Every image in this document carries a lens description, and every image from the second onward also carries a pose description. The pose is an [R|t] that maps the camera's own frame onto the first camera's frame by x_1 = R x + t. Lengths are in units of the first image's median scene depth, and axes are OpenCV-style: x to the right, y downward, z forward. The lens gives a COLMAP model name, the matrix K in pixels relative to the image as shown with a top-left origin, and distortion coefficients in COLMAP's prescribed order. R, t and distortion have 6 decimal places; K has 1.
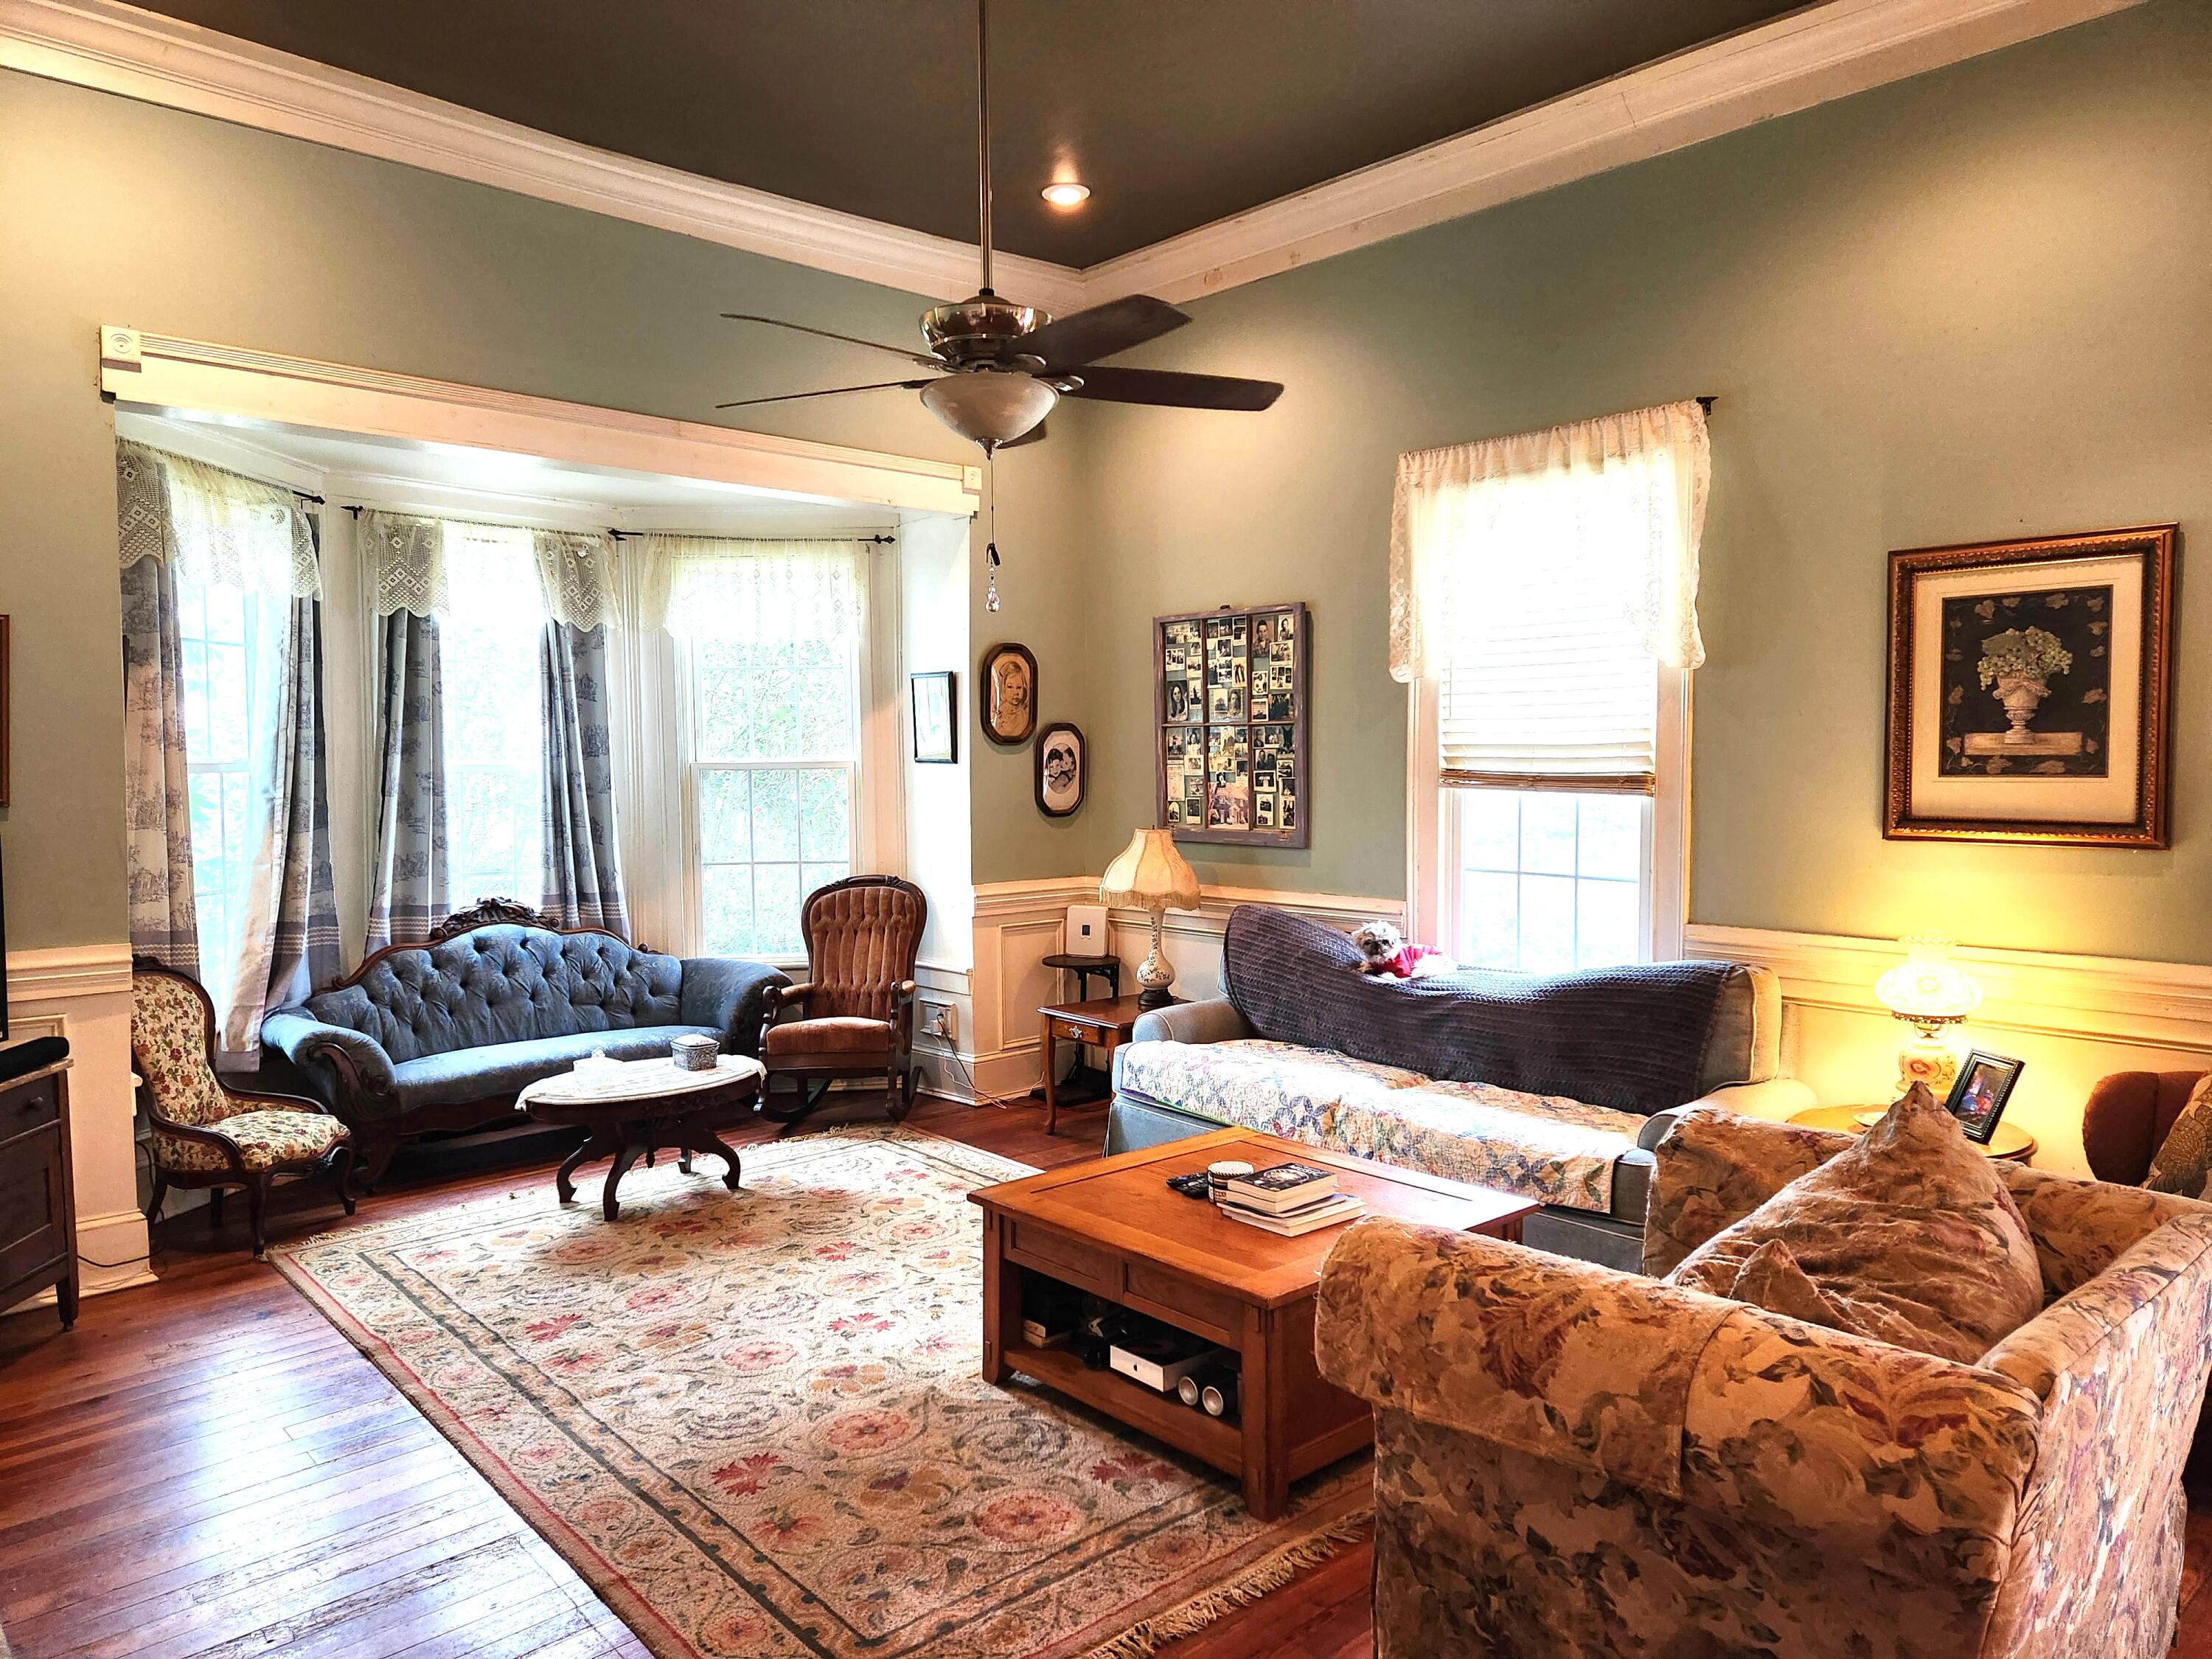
lens RADIAL K [[1463.4, 0, 1113.2], [0, 1463.4, 833.8], [0, 0, 1]] dist [0.098428, -0.094839]
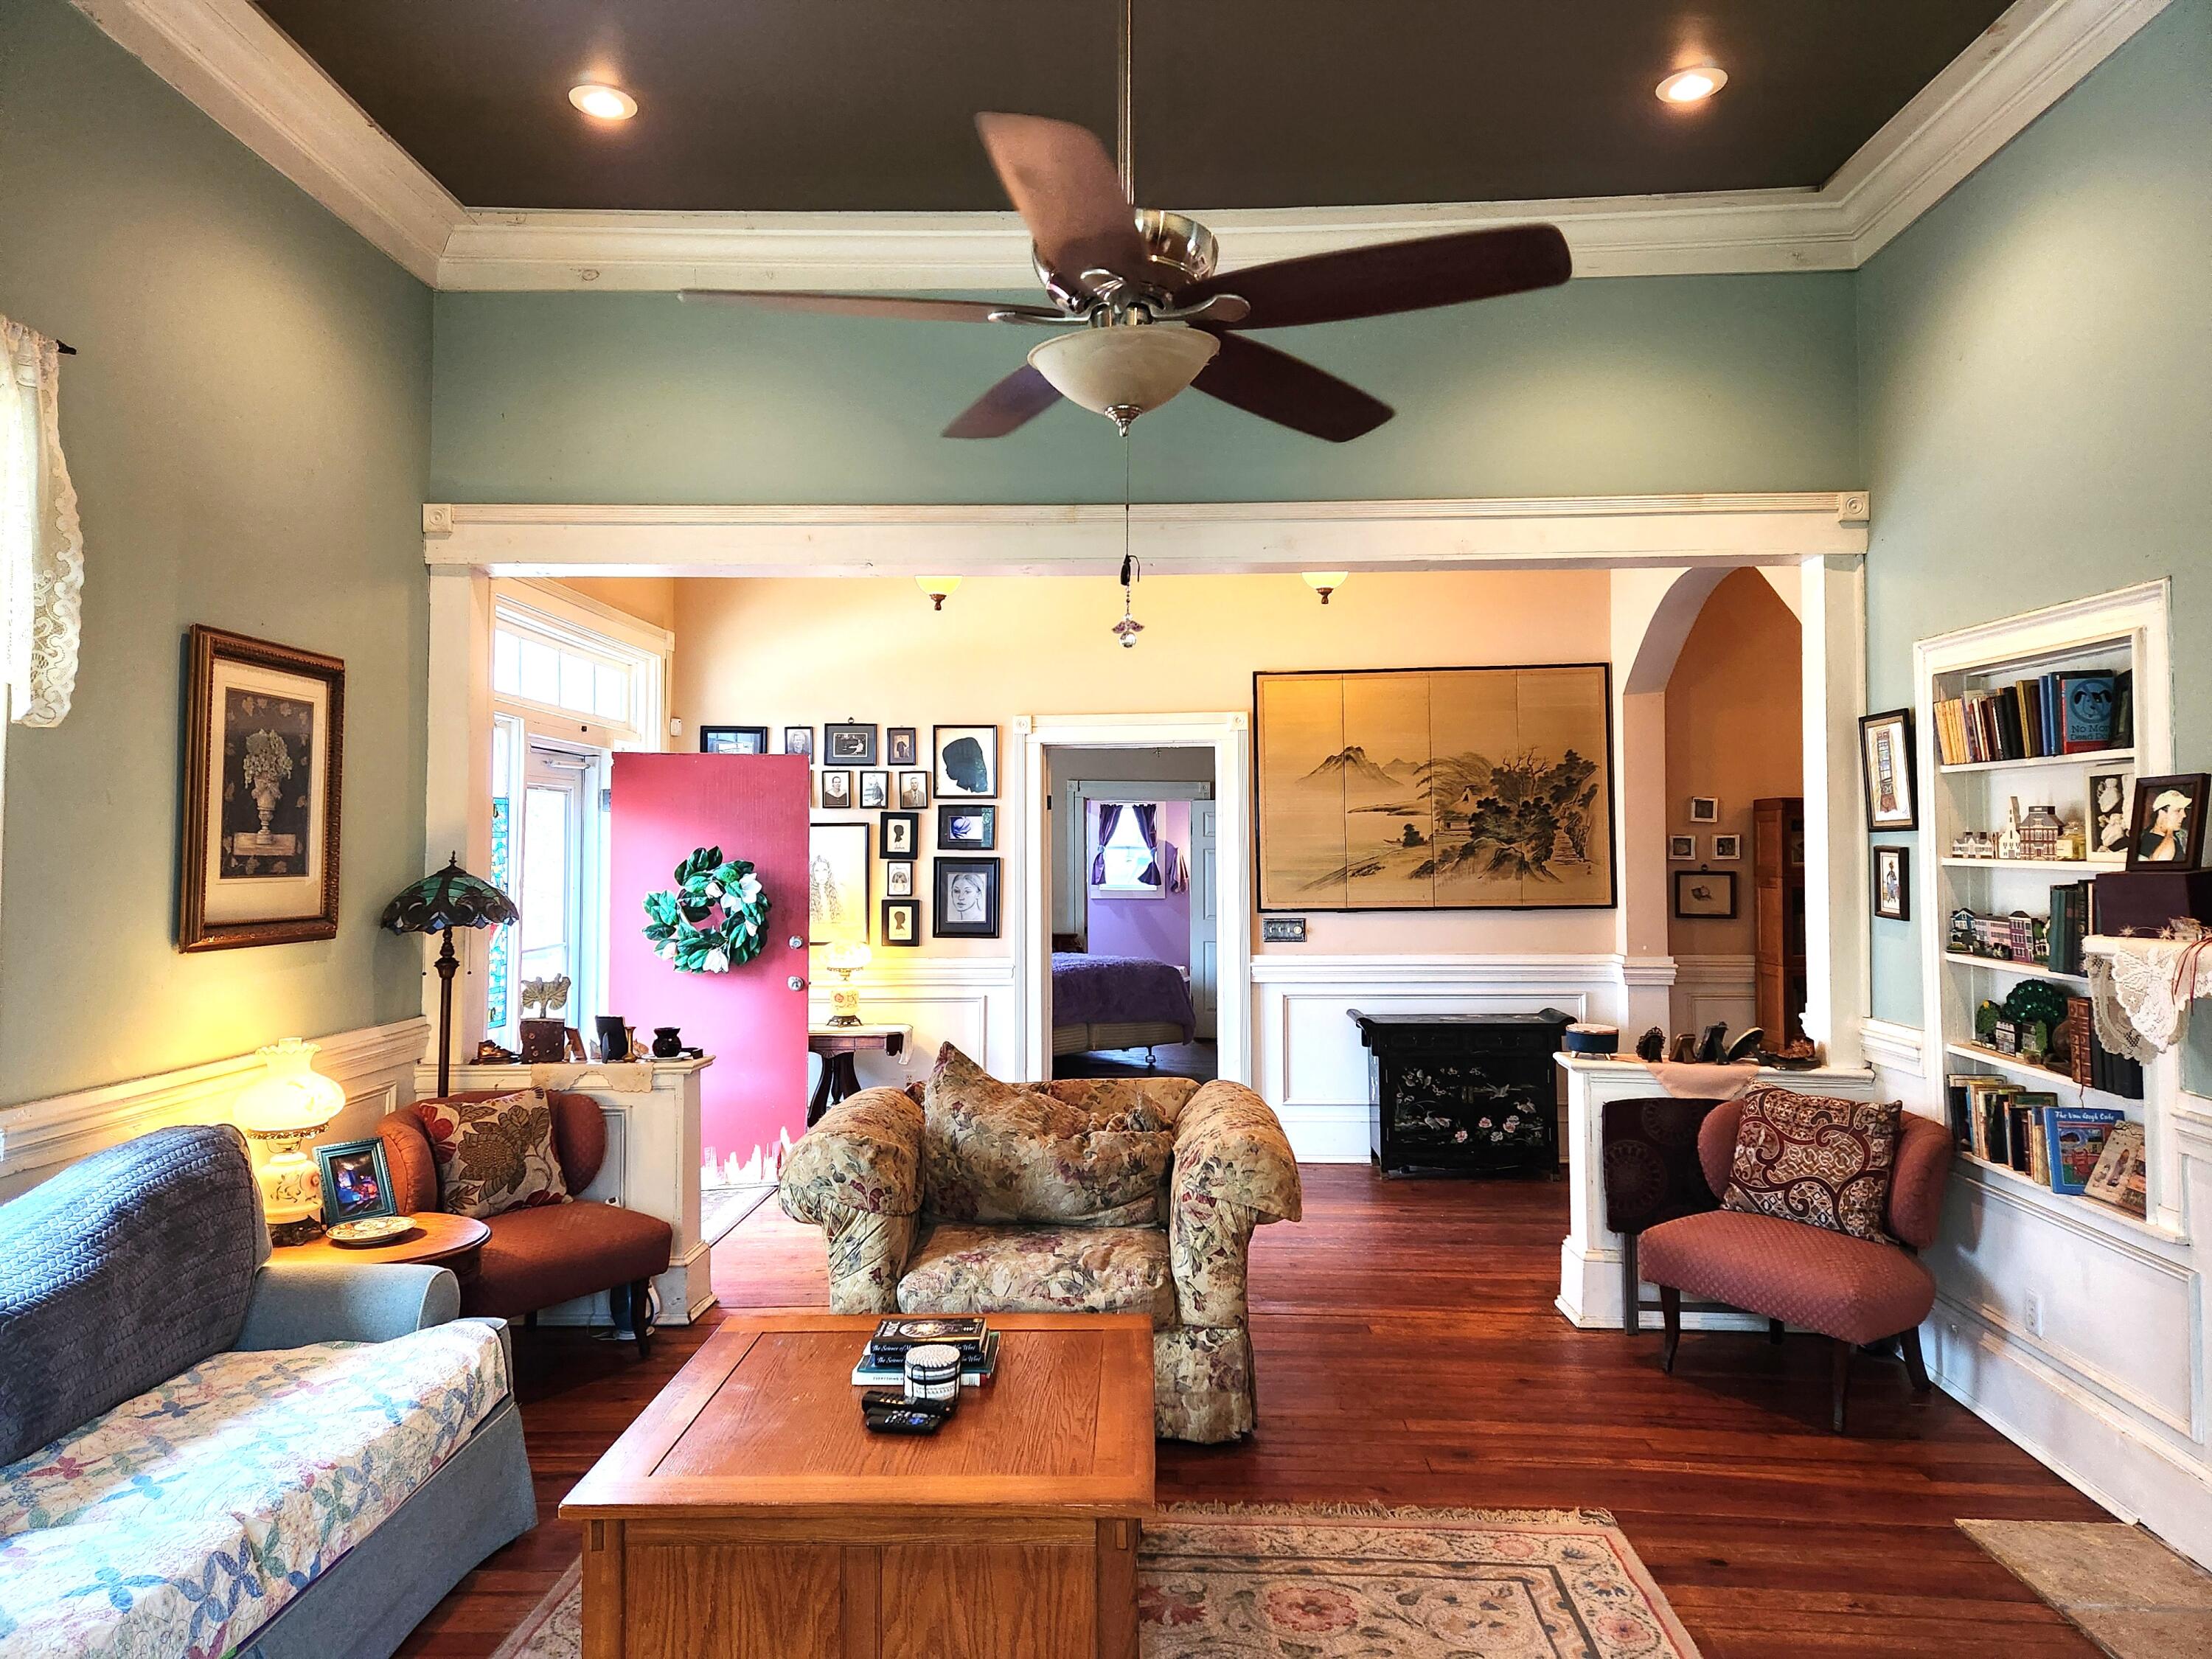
lens RADIAL K [[1462.9, 0, 1095.1], [0, 1462.9, 805.9], [0, 0, 1]] dist [0.090555, -0.081455]
pose [[-0.710380, 0.026983, 0.703301, -0.395974], [0.039831, 0.999205, 0.001896, -0.052196], [-0.702690, 0.029360, -0.710890, 1.050211]]
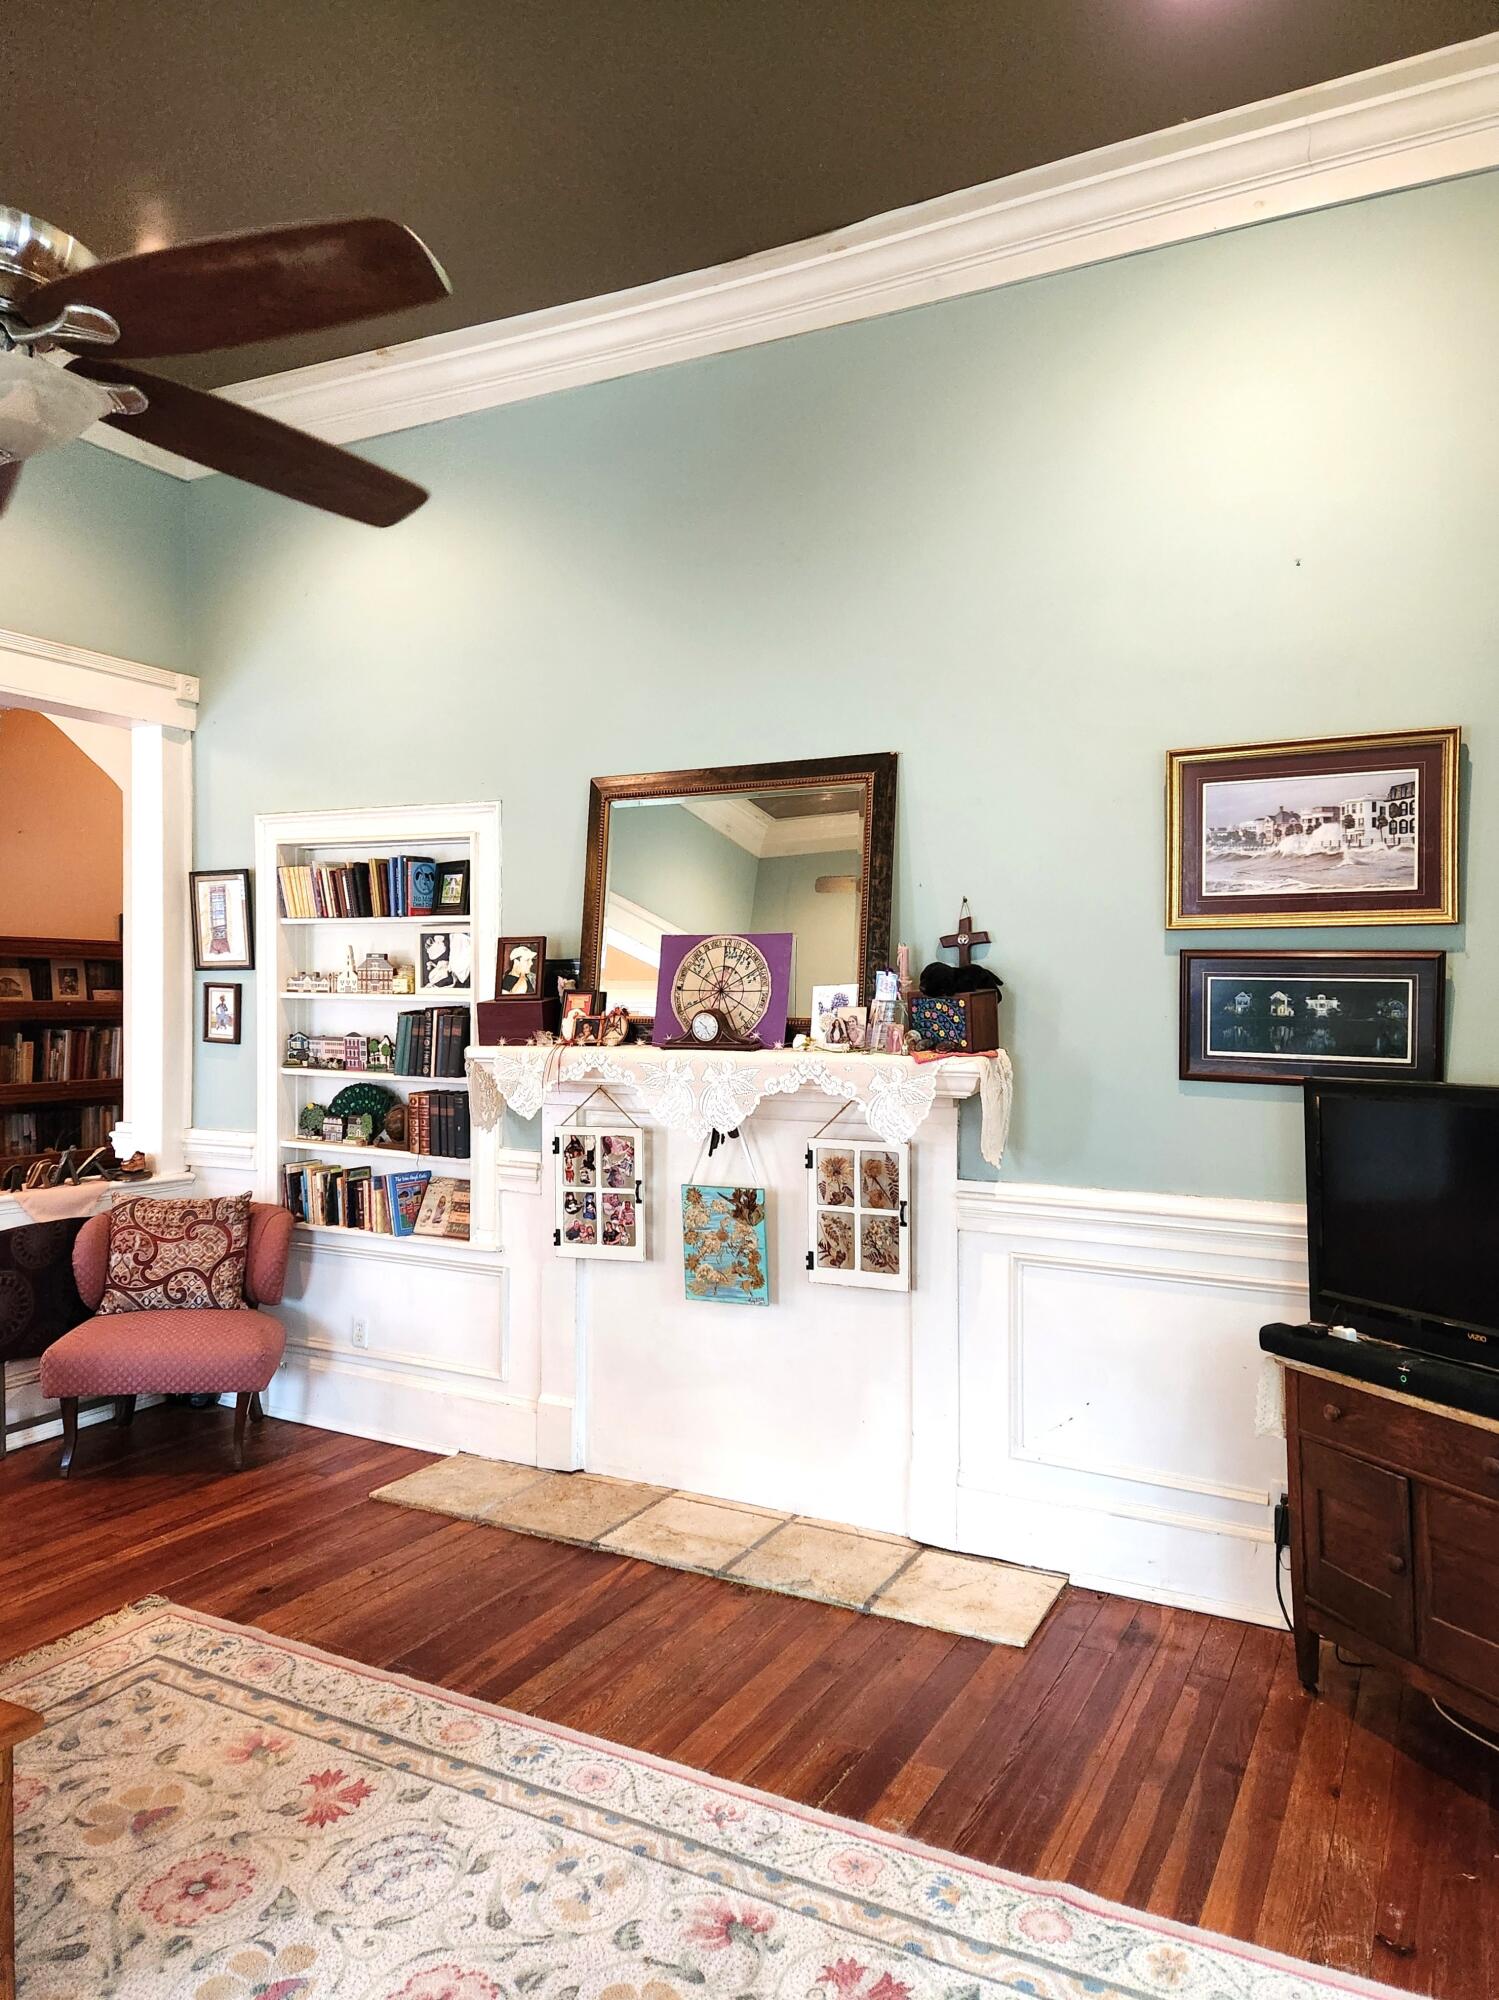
lens RADIAL K [[1336.3, 0, 762.4], [0, 1336.3, 1006.7], [0, 0, 1]] dist [0.103186, -0.102264]
pose [[-0.938083, 0.004595, -0.346381, -0.127638], [-0.016732, 0.998144, 0.058554, -0.053577], [0.346007, 0.060724, -0.936265, 1.126379]]
